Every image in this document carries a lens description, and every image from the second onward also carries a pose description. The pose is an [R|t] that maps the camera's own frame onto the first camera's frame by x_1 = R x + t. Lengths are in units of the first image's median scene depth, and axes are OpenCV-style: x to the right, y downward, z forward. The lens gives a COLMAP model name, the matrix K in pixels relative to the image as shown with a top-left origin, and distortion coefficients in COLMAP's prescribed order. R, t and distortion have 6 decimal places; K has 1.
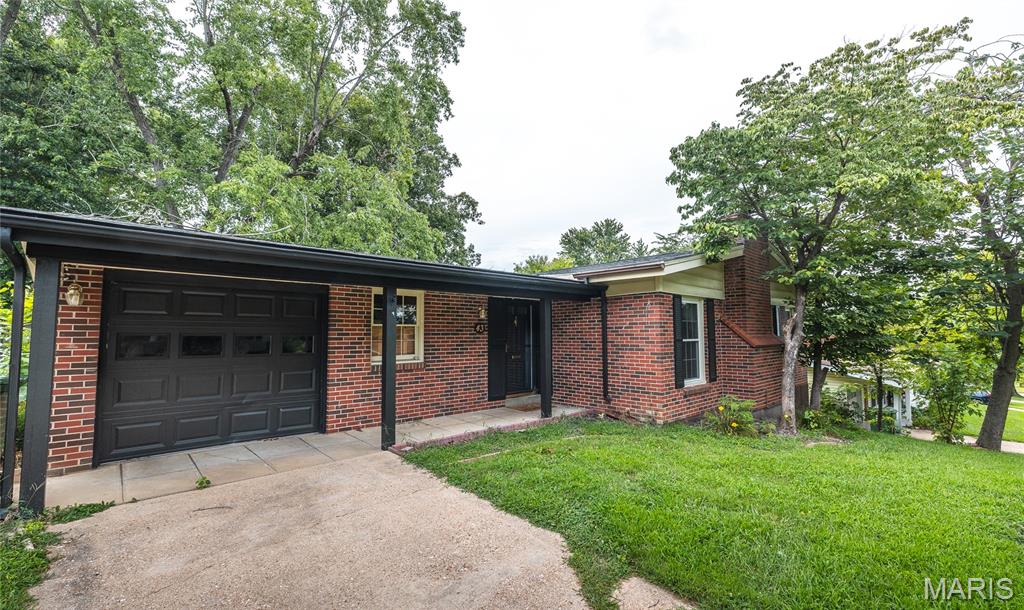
lens RADIAL K [[440.4, 0, 516.2], [0, 440.4, 313.3], [0, 0, 1]] dist [0.002245, 0.000628]
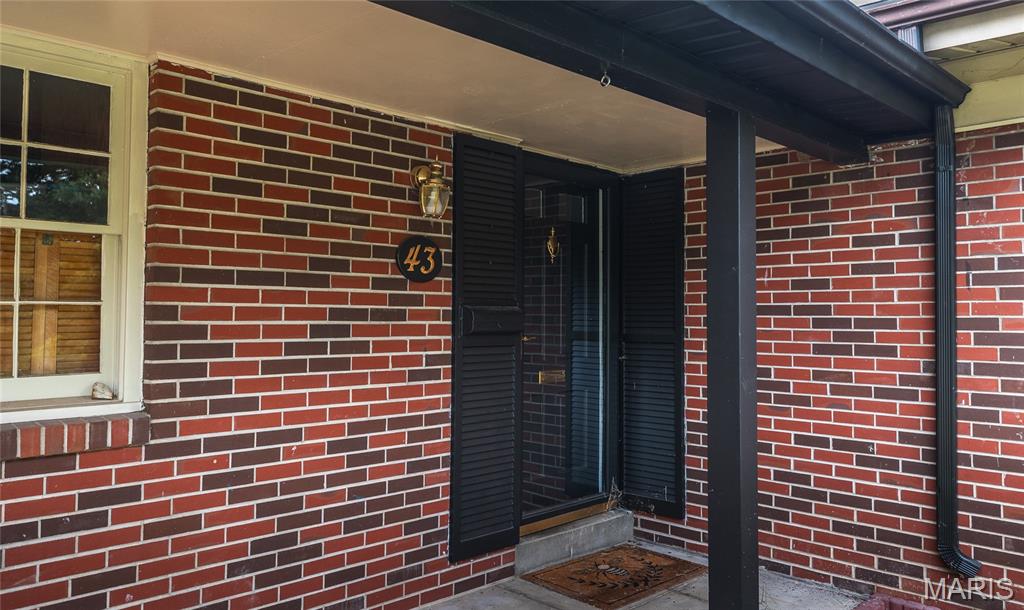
lens RADIAL K [[793.0, 0, 512.0], [0, 793.0, 305.0], [0, 0, 1]] dist [0.004820, 0.001693]
pose [[0.998802, 0.011925, 0.047467, -0.052139], [-0.013664, 0.999241, 0.036479, 0.041083], [-0.046996, -0.037084, 0.998206, 0.562499]]
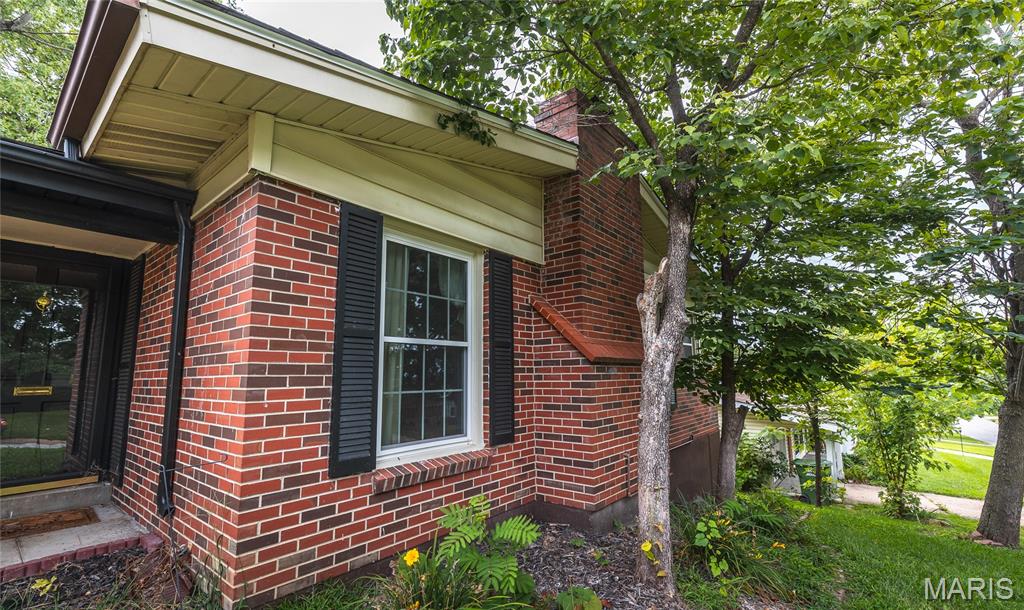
lens RADIAL K [[437.7, 0, 515.4], [0, 437.7, 323.4], [0, 0, 1]] dist [-0.000456, -0.000165]
pose [[0.990484, 0.012930, 0.137016, 0.411502], [-0.003157, 0.997450, -0.071306, 0.071794], [-0.137588, 0.070195, 0.987999, 0.588106]]
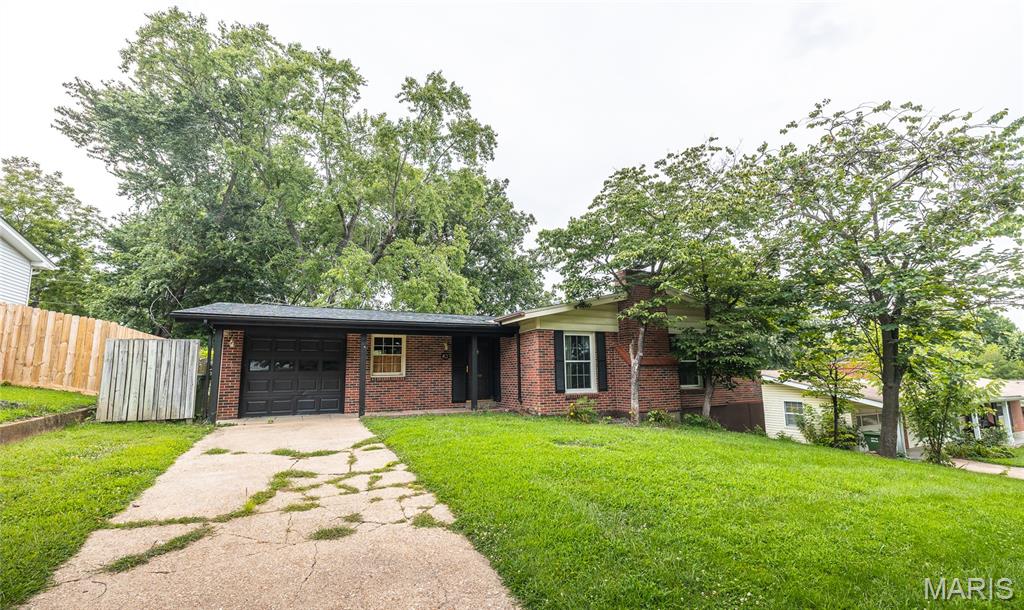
lens RADIAL K [[437.7, 0, 515.4], [0, 437.7, 323.4], [0, 0, 1]] dist [-0.000456, -0.000165]
pose [[0.956173, -0.045447, -0.289254, 0.610748], [0.025956, 0.997148, -0.070869, 0.033031], [0.291650, 0.060255, 0.954625, -0.431001]]
